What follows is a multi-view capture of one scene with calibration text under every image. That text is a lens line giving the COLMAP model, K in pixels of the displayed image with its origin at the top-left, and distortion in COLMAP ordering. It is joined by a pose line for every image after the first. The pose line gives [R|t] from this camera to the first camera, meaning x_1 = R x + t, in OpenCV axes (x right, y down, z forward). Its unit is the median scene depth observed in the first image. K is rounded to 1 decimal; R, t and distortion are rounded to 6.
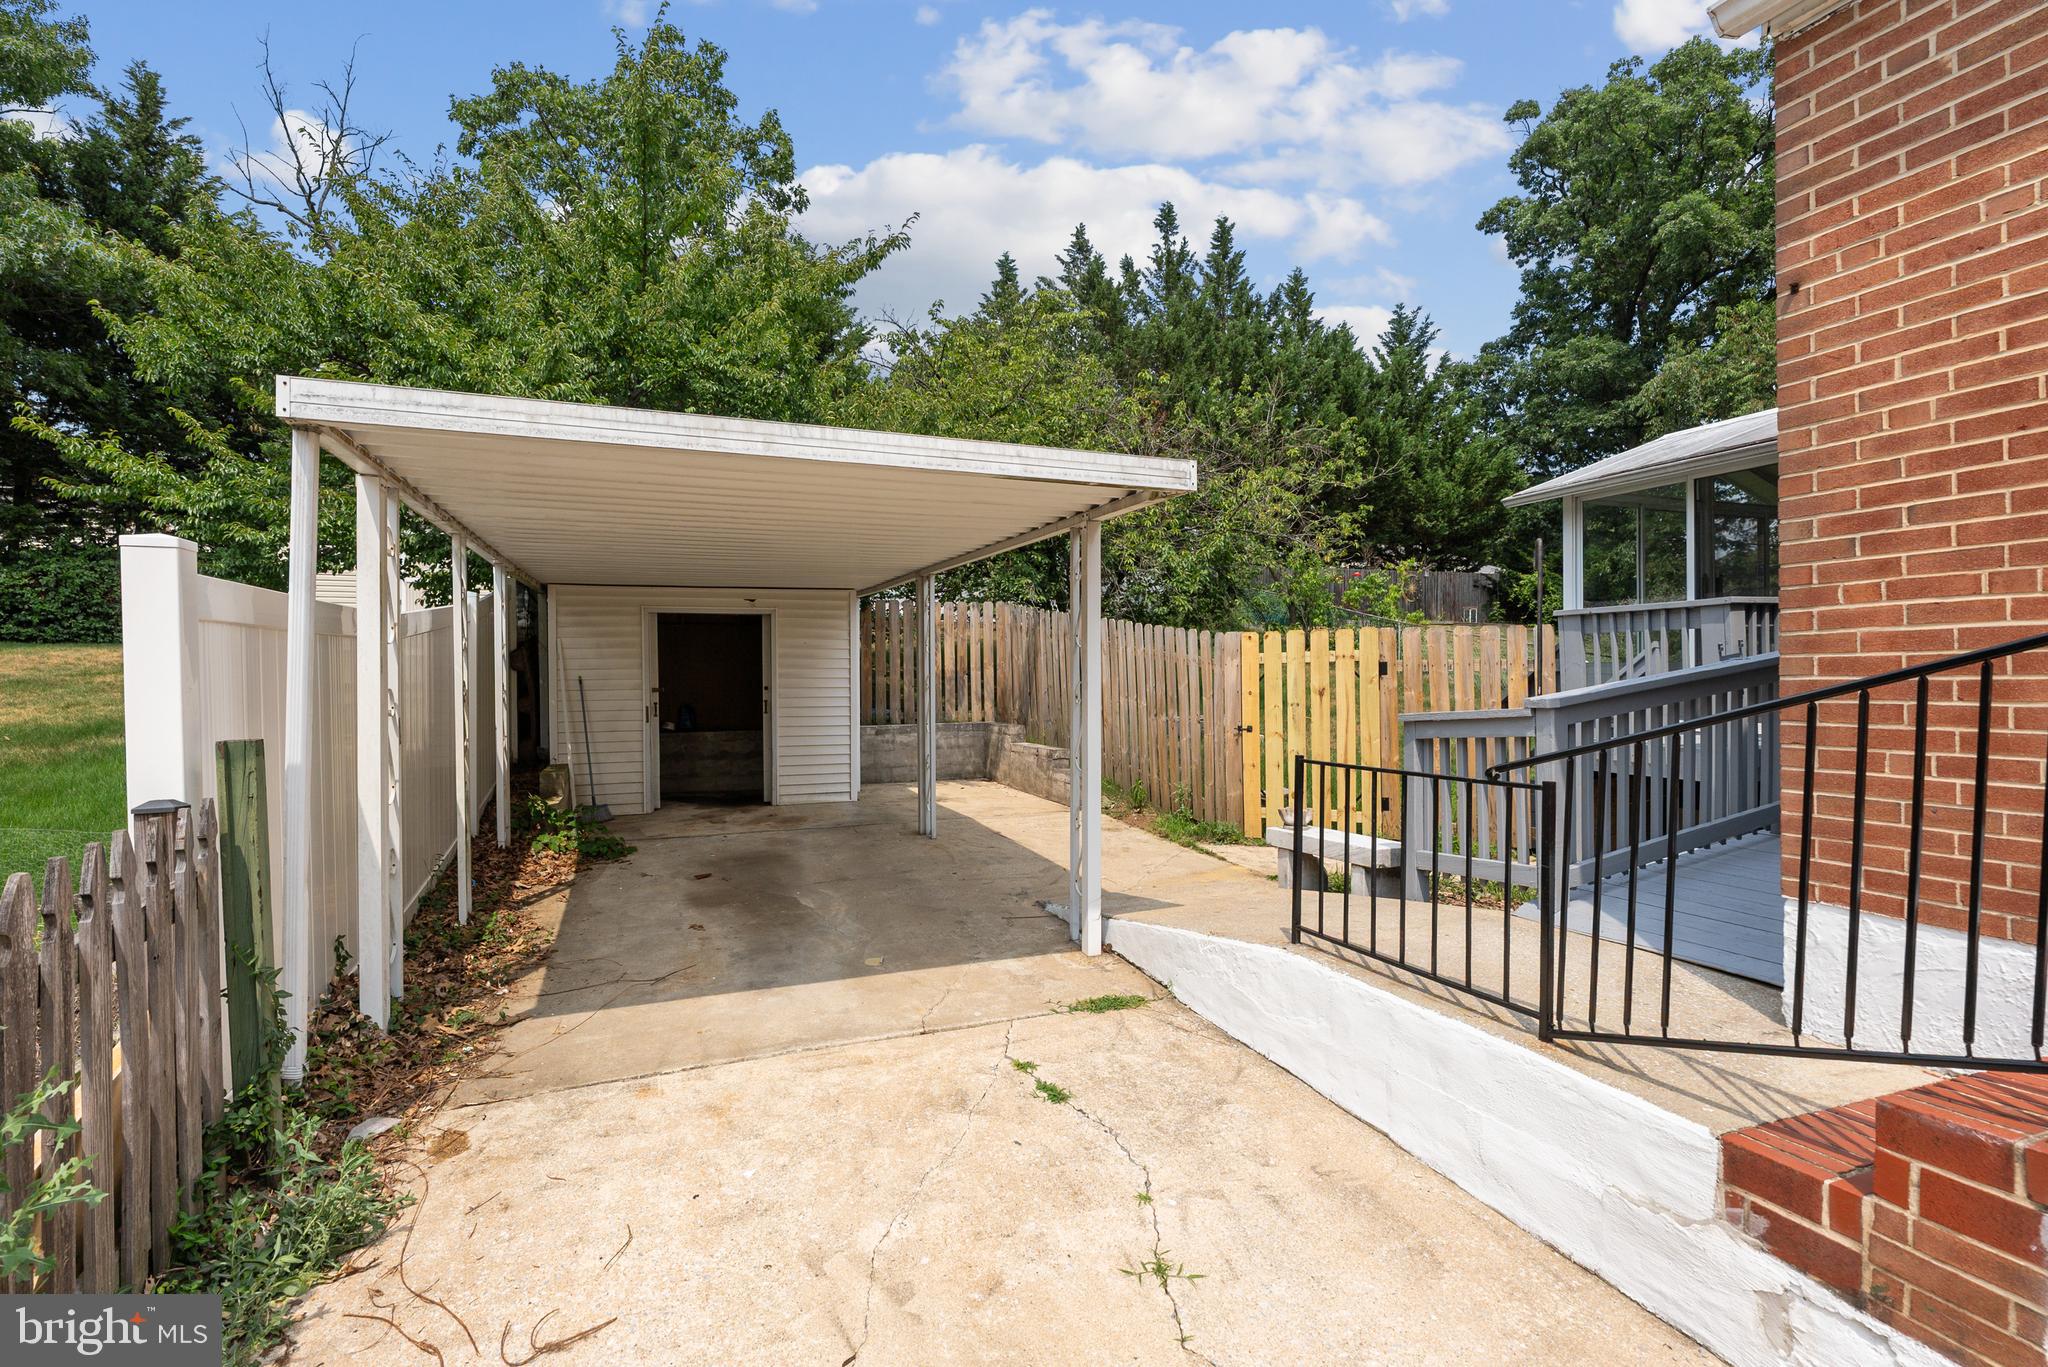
lens RADIAL K [[946.1, 0, 1019.2], [0, 946.1, 687.1], [0, 0, 1]] dist [-0.001140, -0.000255]
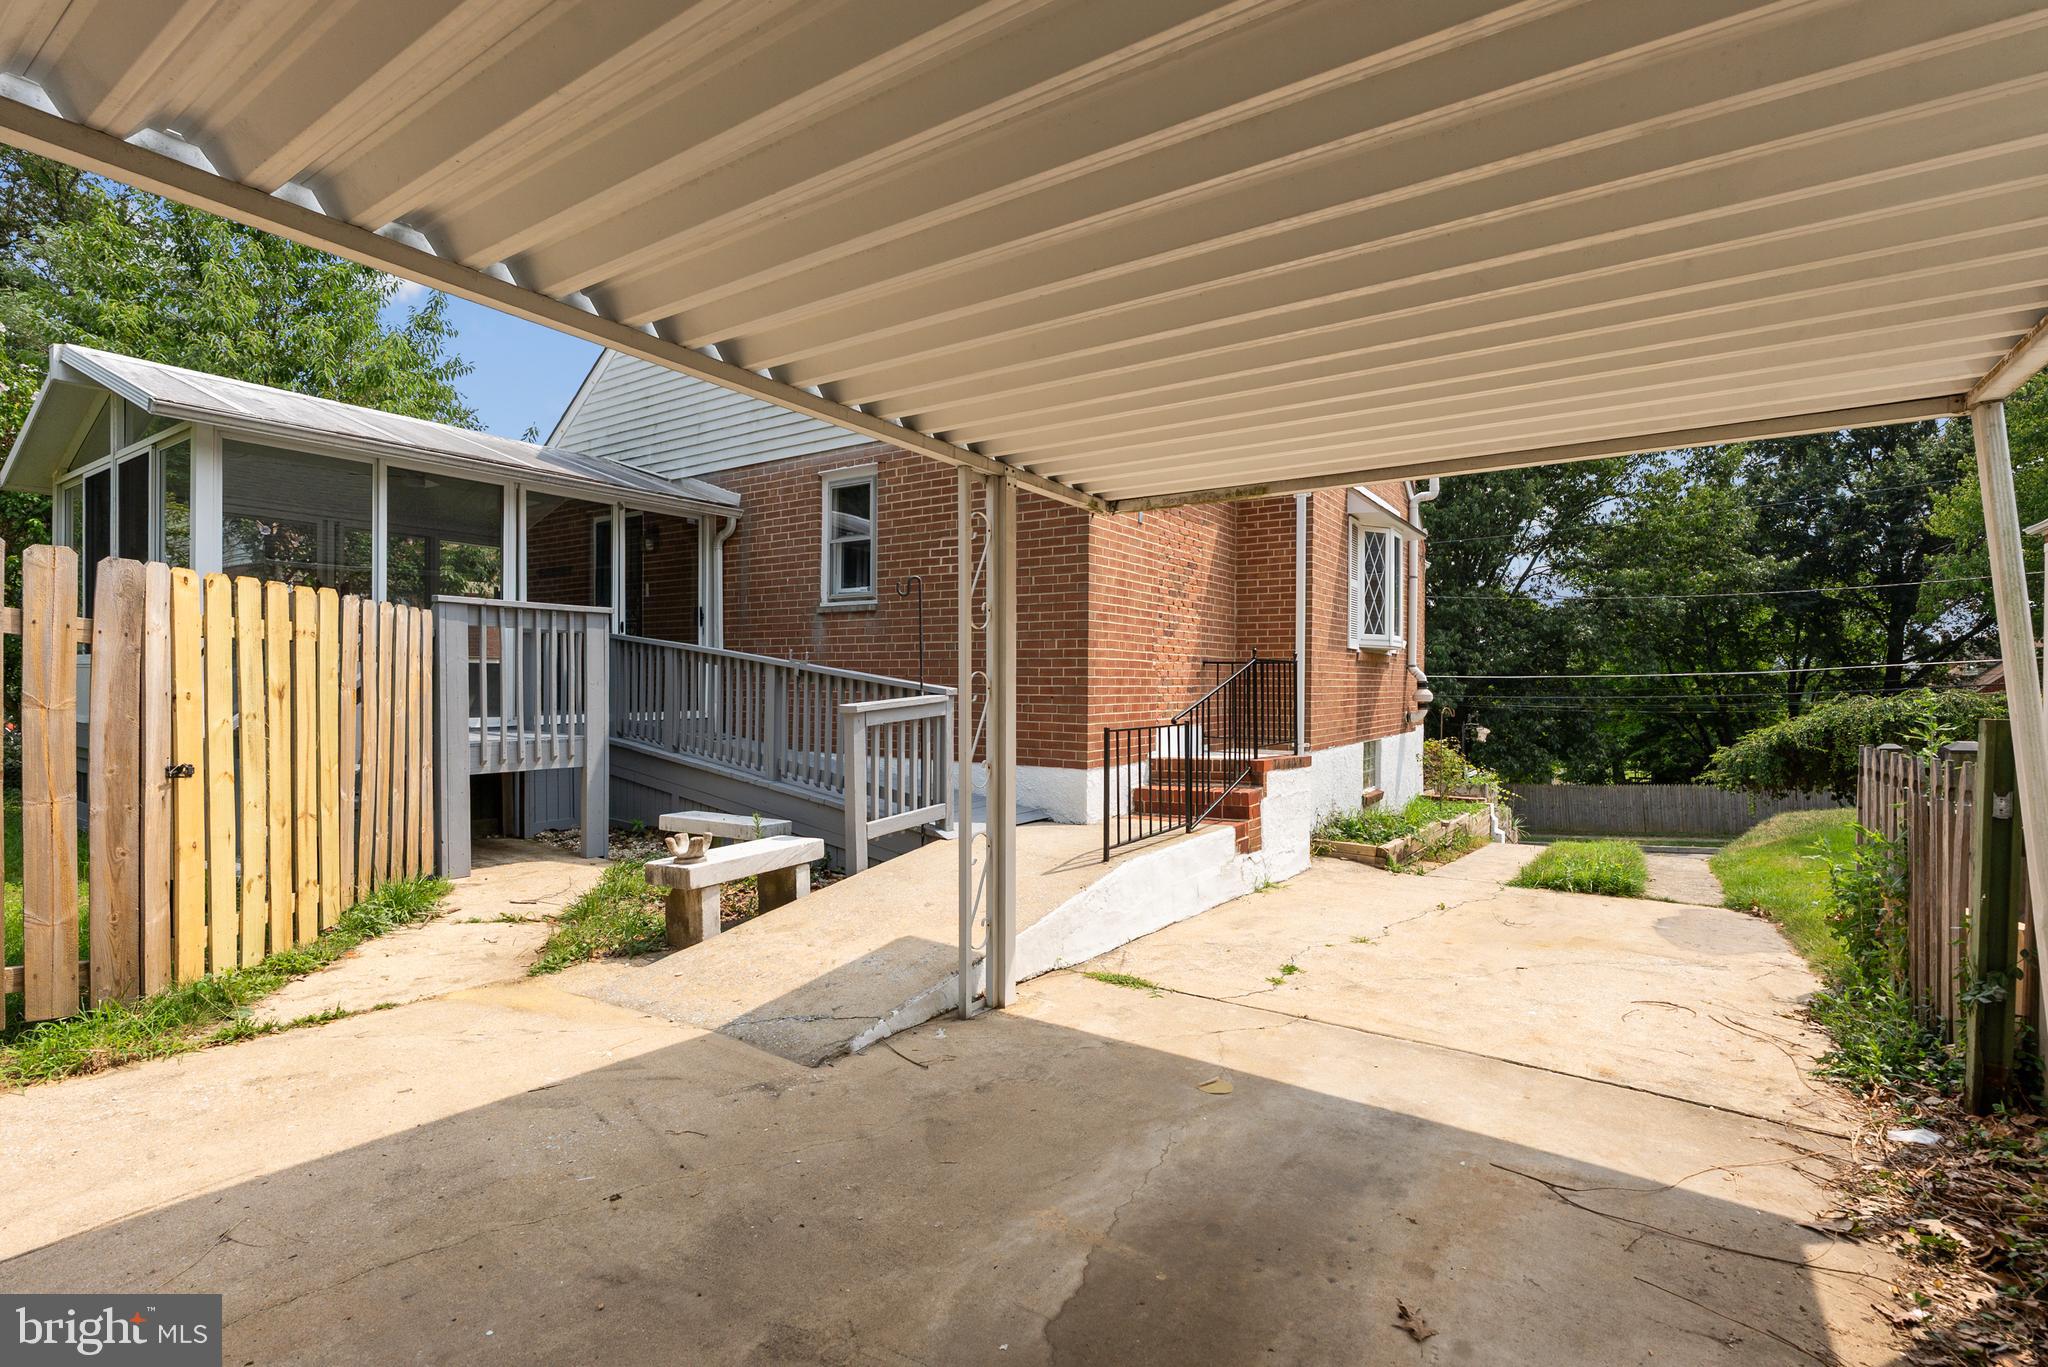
lens RADIAL K [[946.1, 0, 1019.4], [0, 946.1, 689.6], [0, 0, 1]] dist [-0.001140, -0.000255]
pose [[-0.568332, -0.002156, 0.822796, -0.743232], [0.004798, 0.999971, 0.005935, 0.005530], [-0.822785, 0.007321, -0.568305, 1.780908]]
